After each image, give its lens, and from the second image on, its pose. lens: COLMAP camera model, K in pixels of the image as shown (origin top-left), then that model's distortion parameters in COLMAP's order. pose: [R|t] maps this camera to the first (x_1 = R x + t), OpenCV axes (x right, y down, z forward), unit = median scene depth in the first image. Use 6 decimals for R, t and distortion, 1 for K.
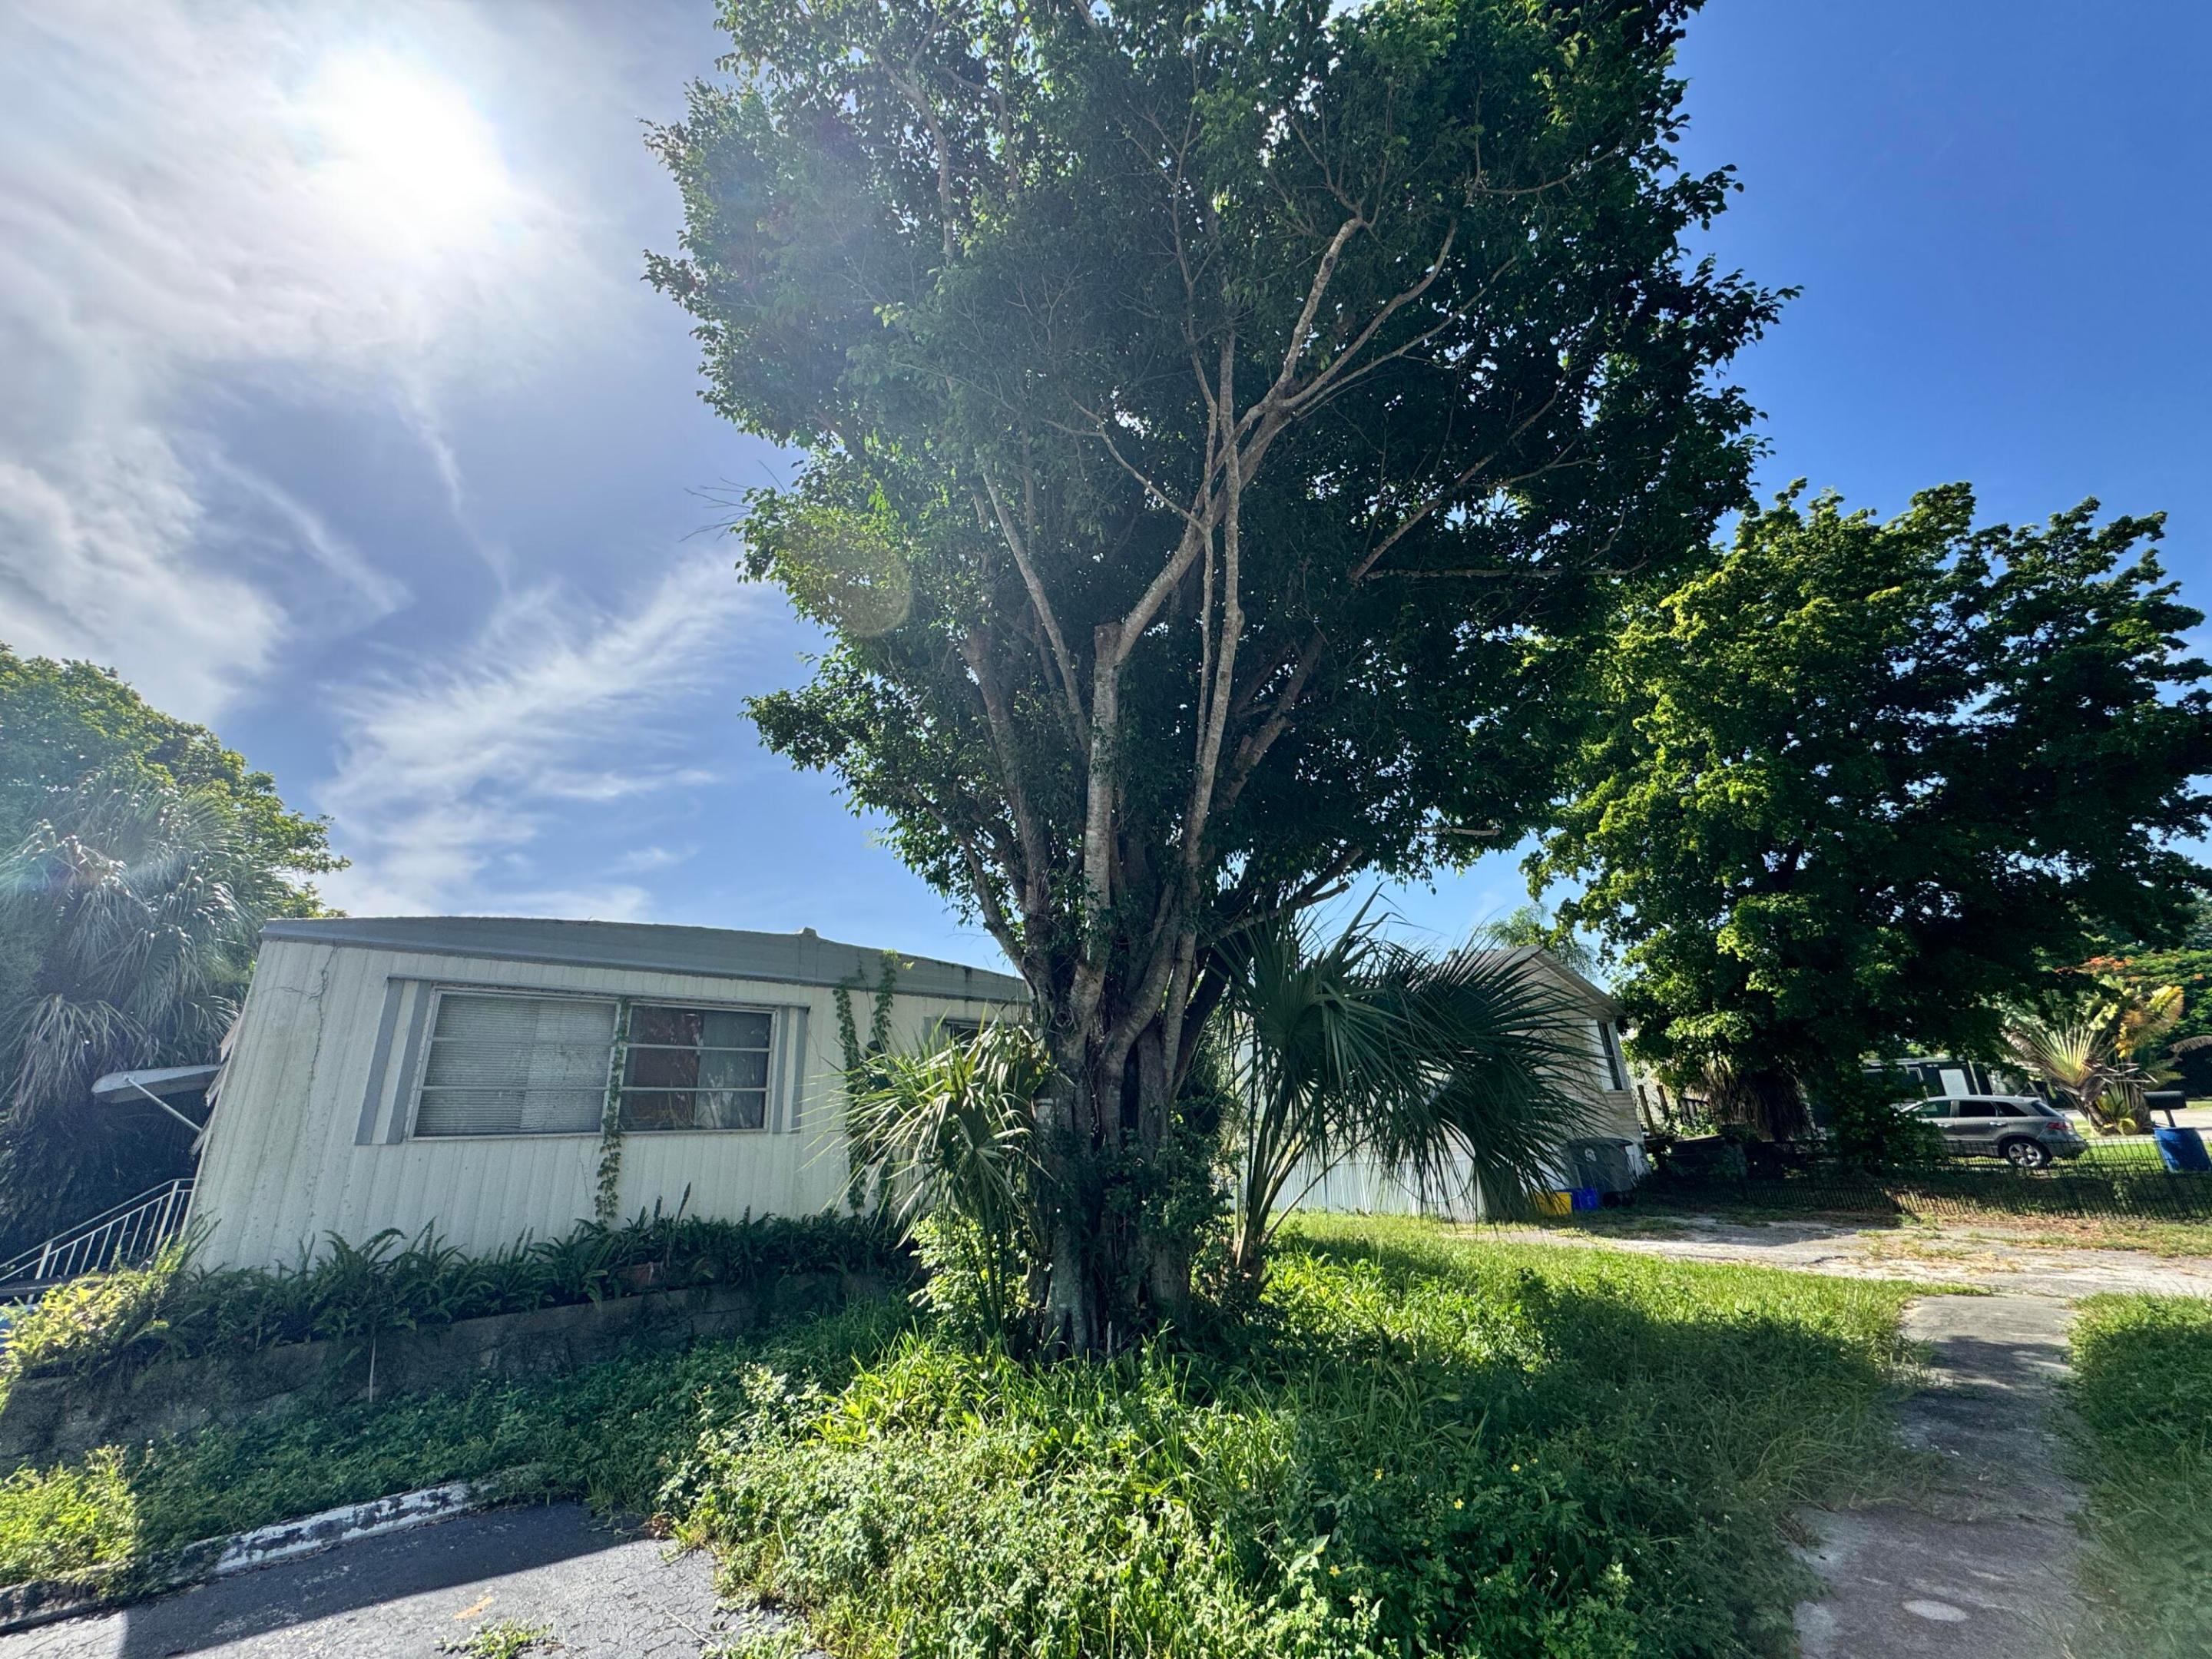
lens RADIAL K [[927.0, 0, 1106.0], [0, 927.0, 829.5], [0, 0, 1]] dist [-0.001253, 0.000474]
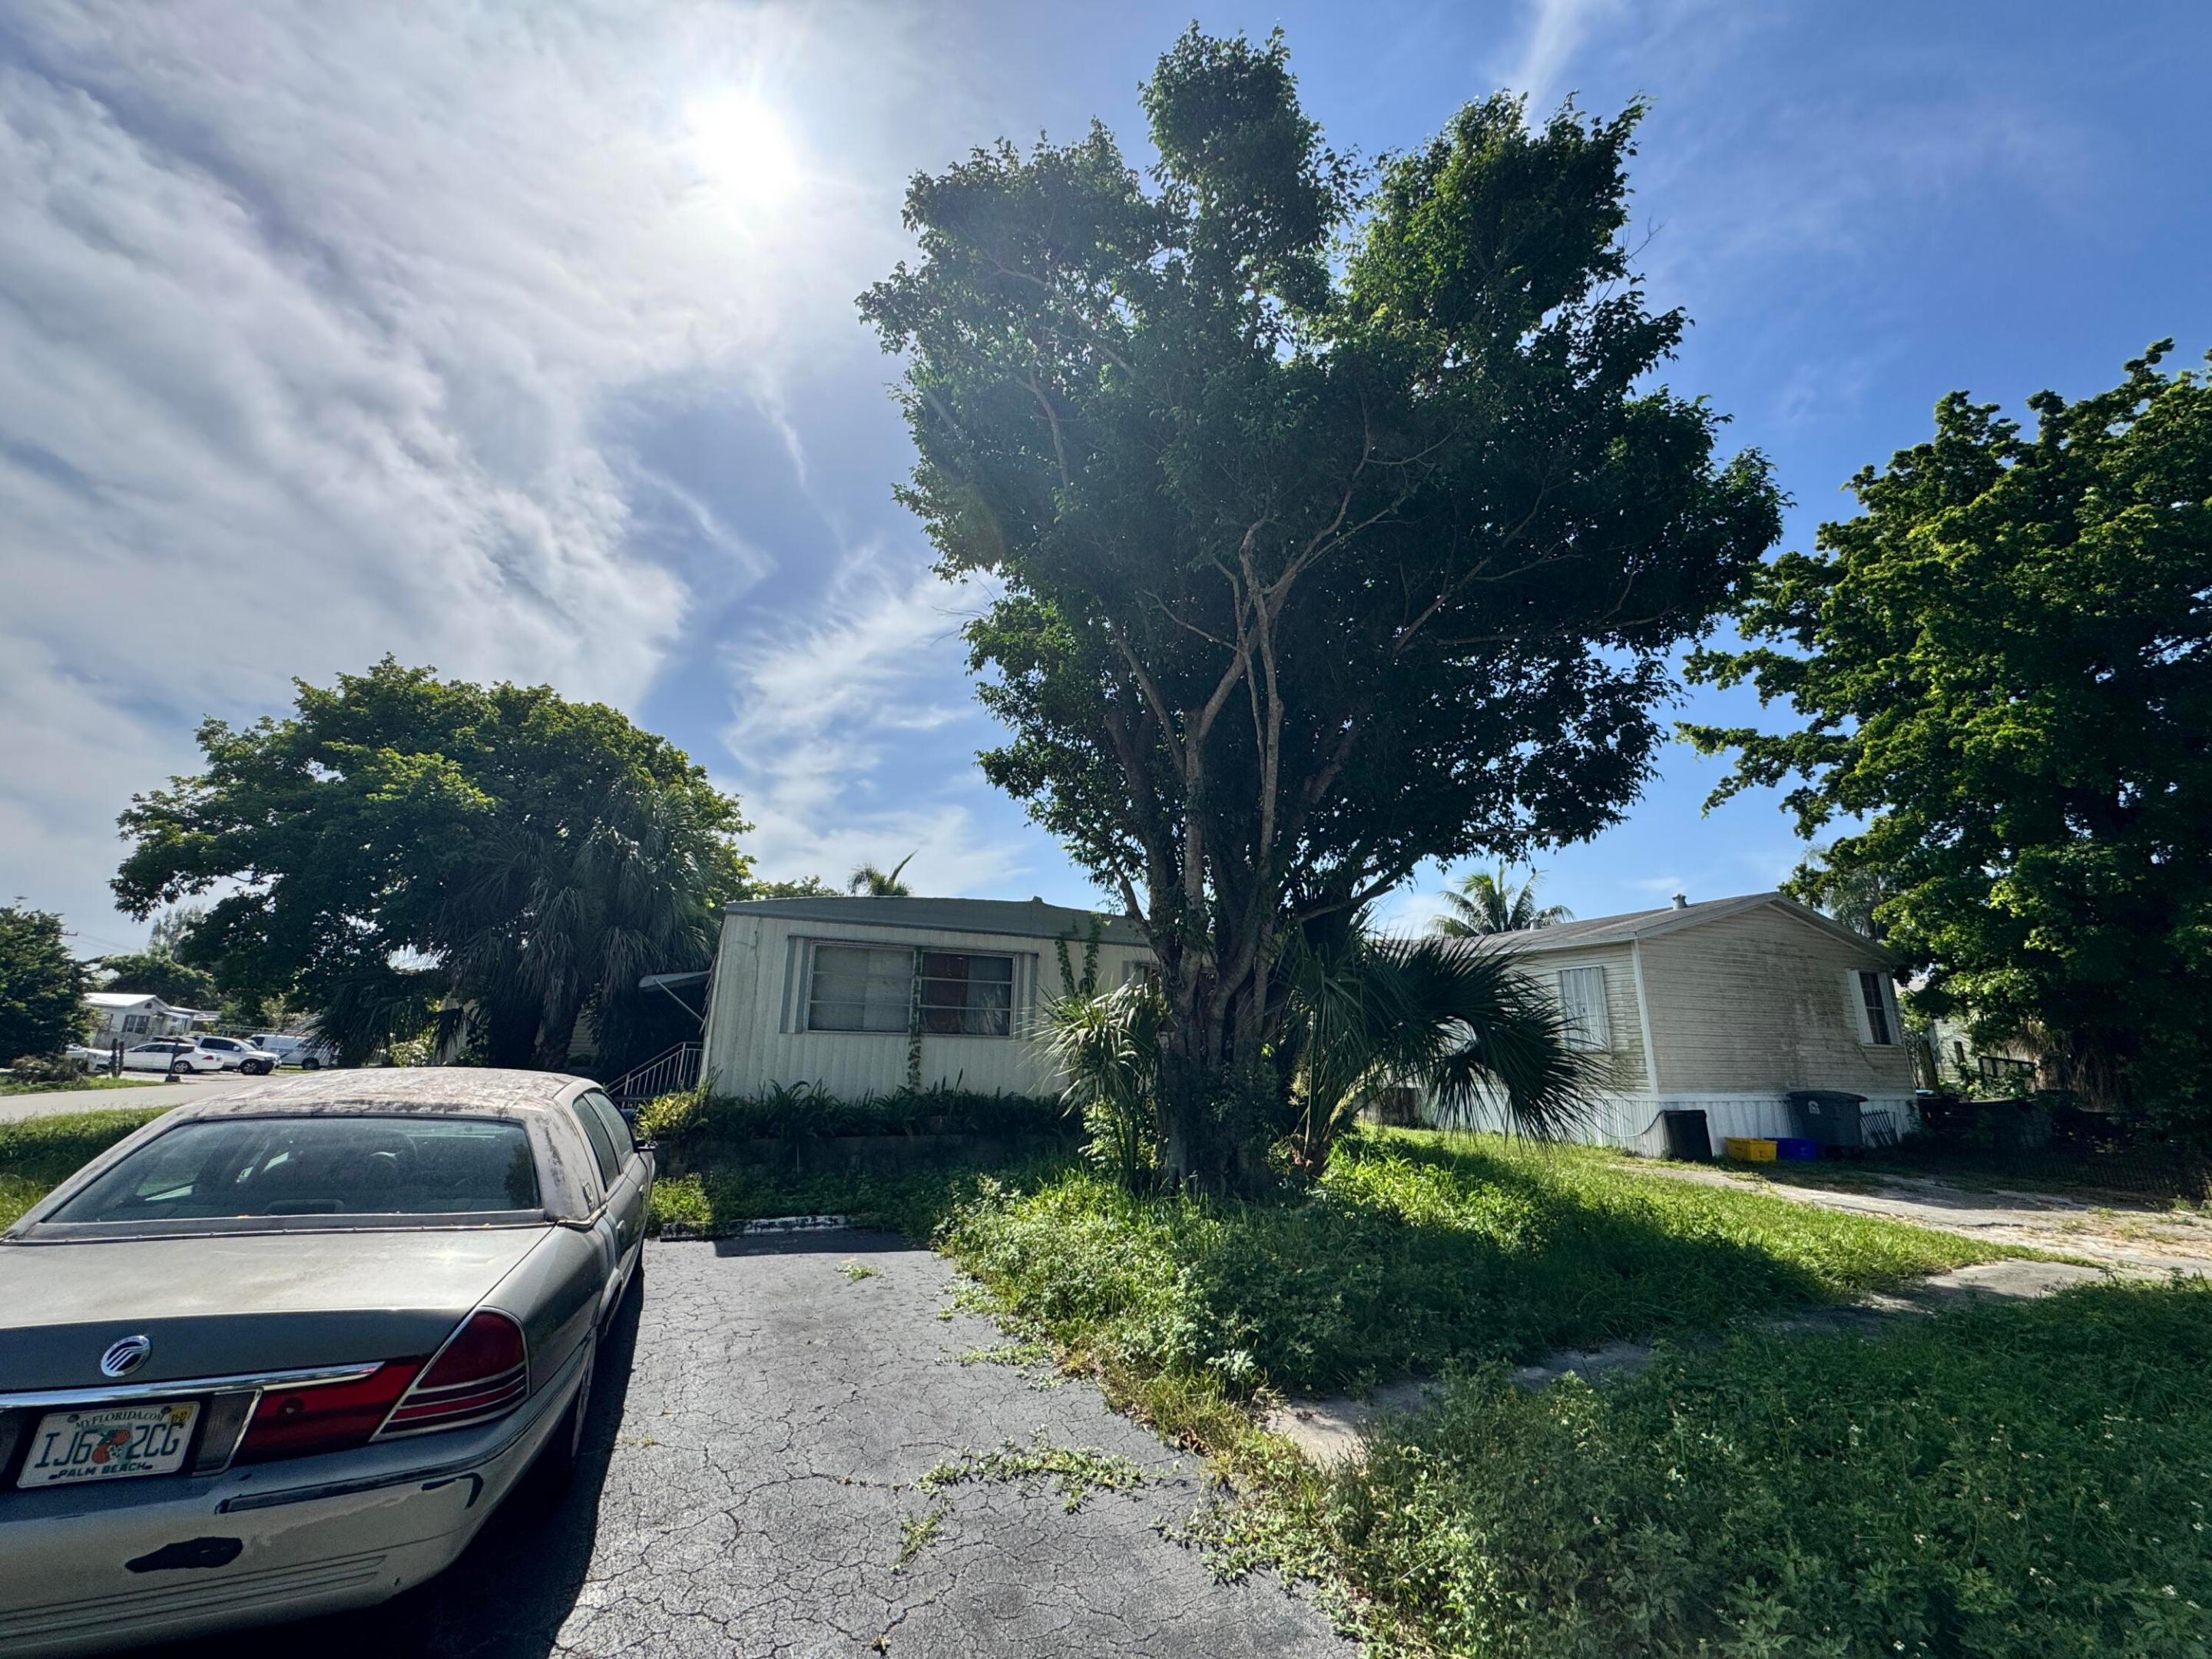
lens RADIAL K [[918.7, 0, 1077.7], [0, 918.7, 829.8], [0, 0, 1]] dist [-0.001304, 0.000272]
pose [[0.942040, -0.012895, -0.335253, 0.255019], [0.044440, 0.995252, 0.086592, -0.140380], [0.332545, -0.096472, 0.938140, -0.337850]]
